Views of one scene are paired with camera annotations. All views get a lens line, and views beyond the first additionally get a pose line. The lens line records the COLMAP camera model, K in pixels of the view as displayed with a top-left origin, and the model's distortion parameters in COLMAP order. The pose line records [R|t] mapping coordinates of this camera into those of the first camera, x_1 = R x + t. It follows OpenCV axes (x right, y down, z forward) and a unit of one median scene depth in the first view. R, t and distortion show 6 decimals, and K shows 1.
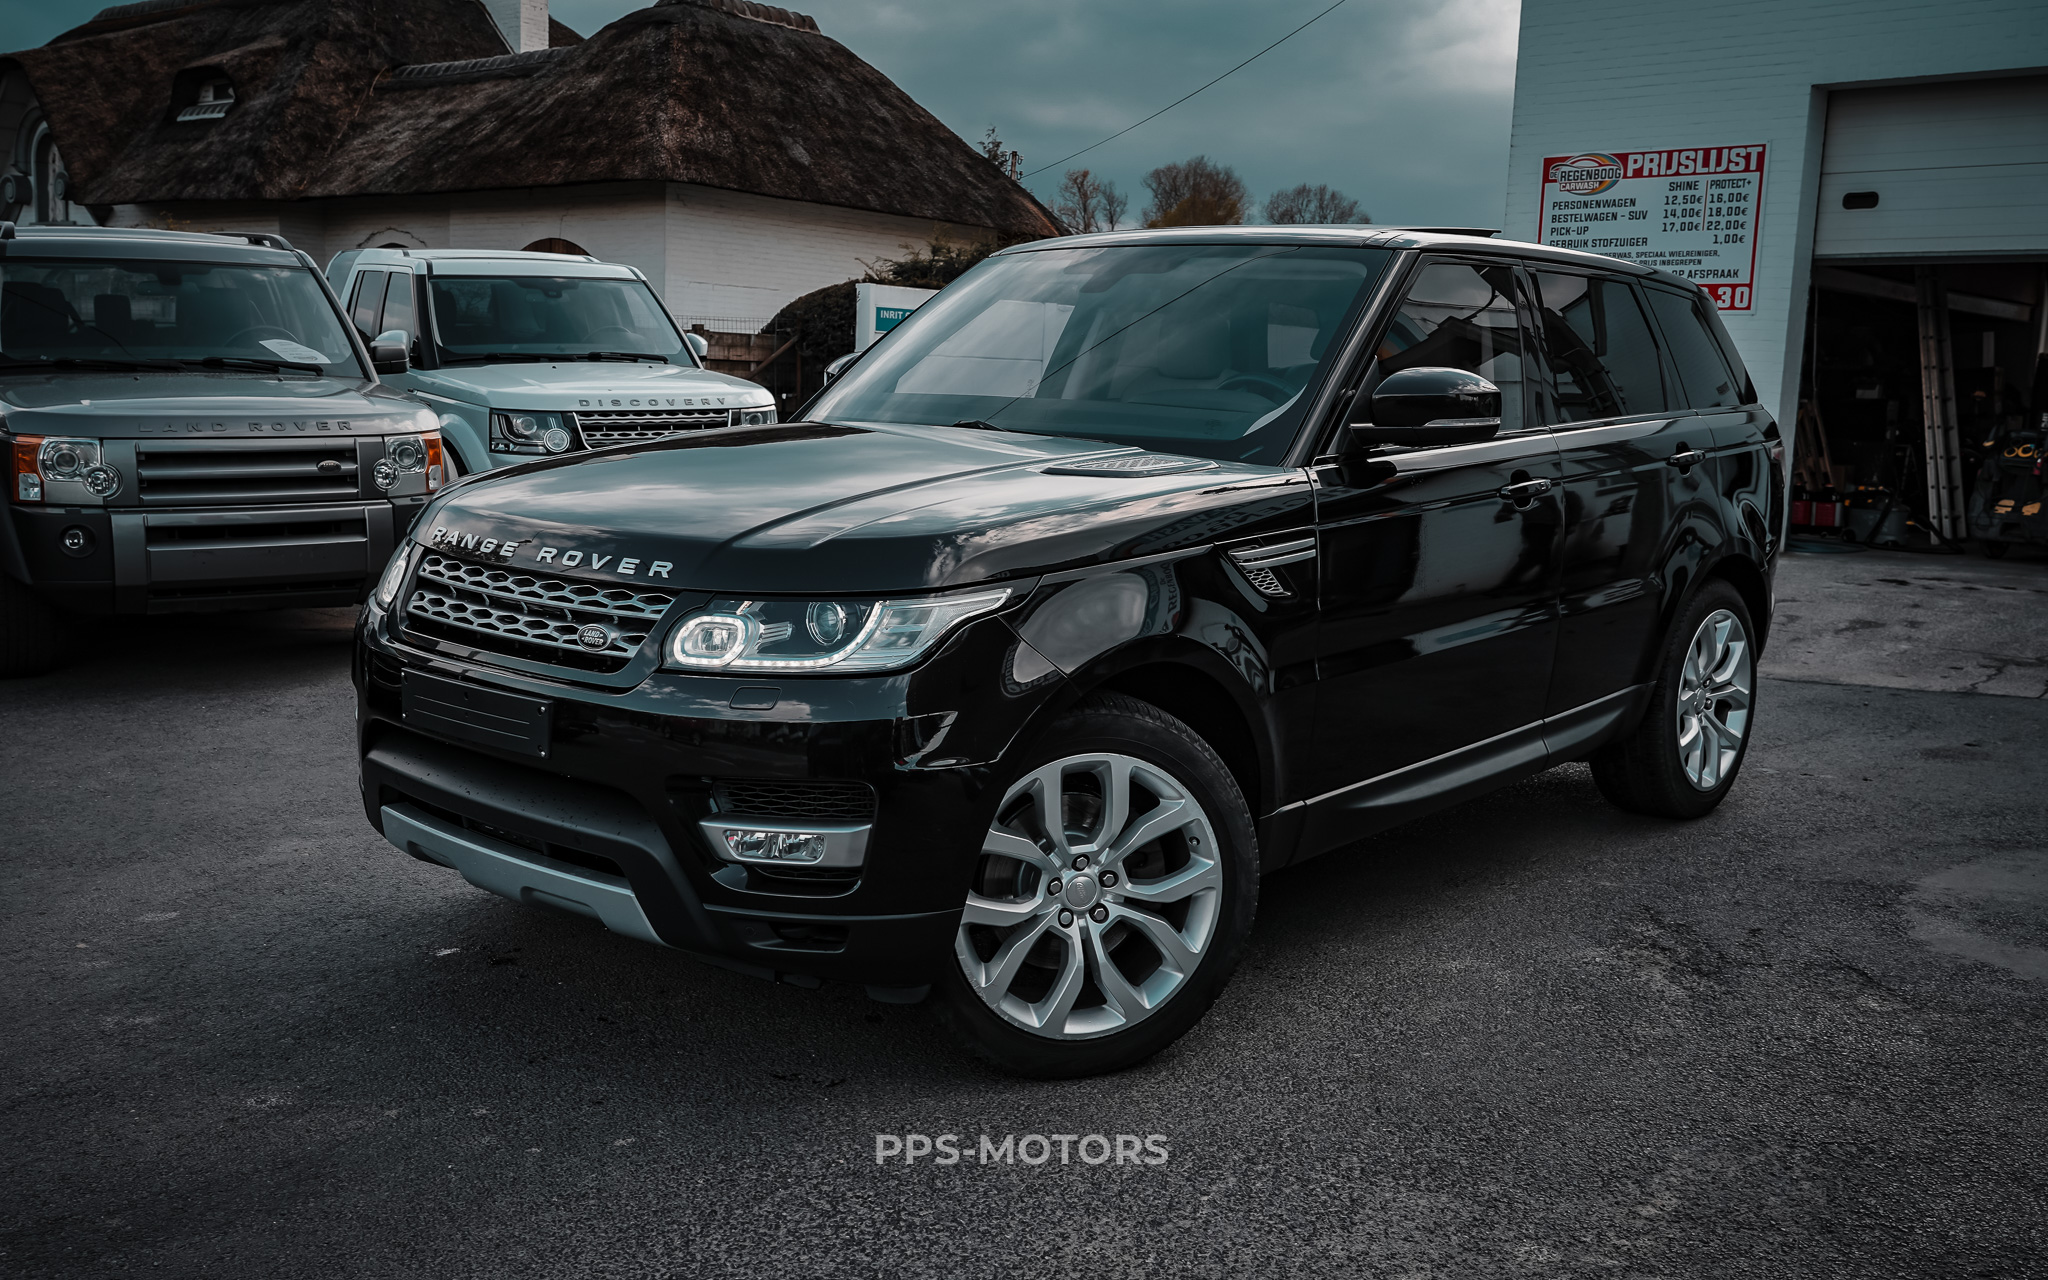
lens RADIAL K [[1907.3, 0, 1038.4], [0, 1907.3, 624.8], [0, 0, 1]] dist [0.041019, -0.025981]
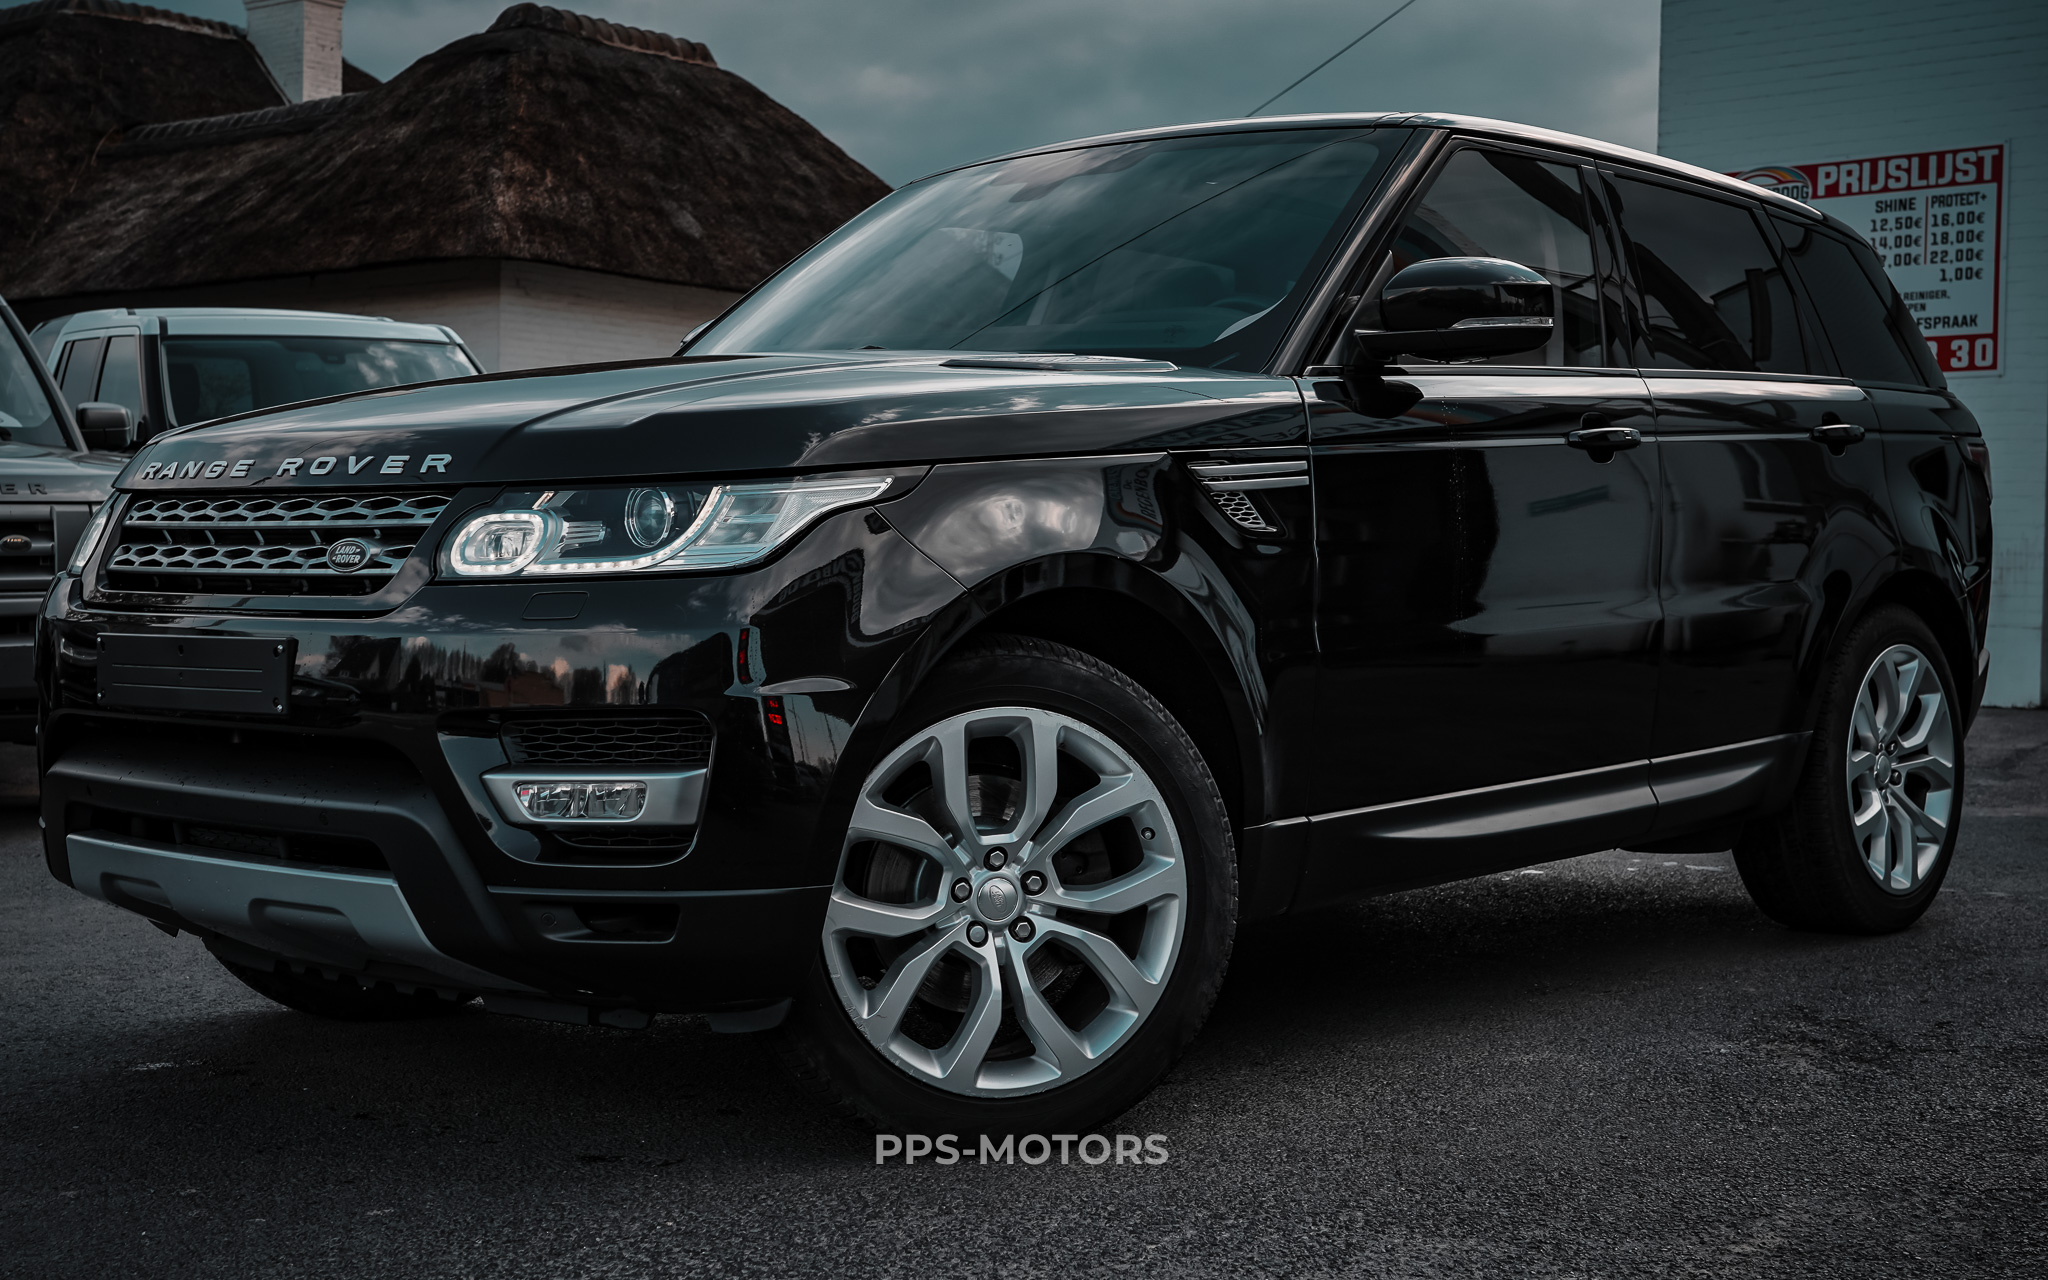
lens RADIAL K [[2788.0, 0, 1057.1], [0, 2788.0, 631.7], [0, 0, 1]] dist [0.047196, -0.033244]
pose [[0.999808, -0.019565, 0.000556, 0.043355], [0.019485, 0.992206, -0.123072, 0.156702], [0.001856, 0.123059, 0.992398, -0.092477]]
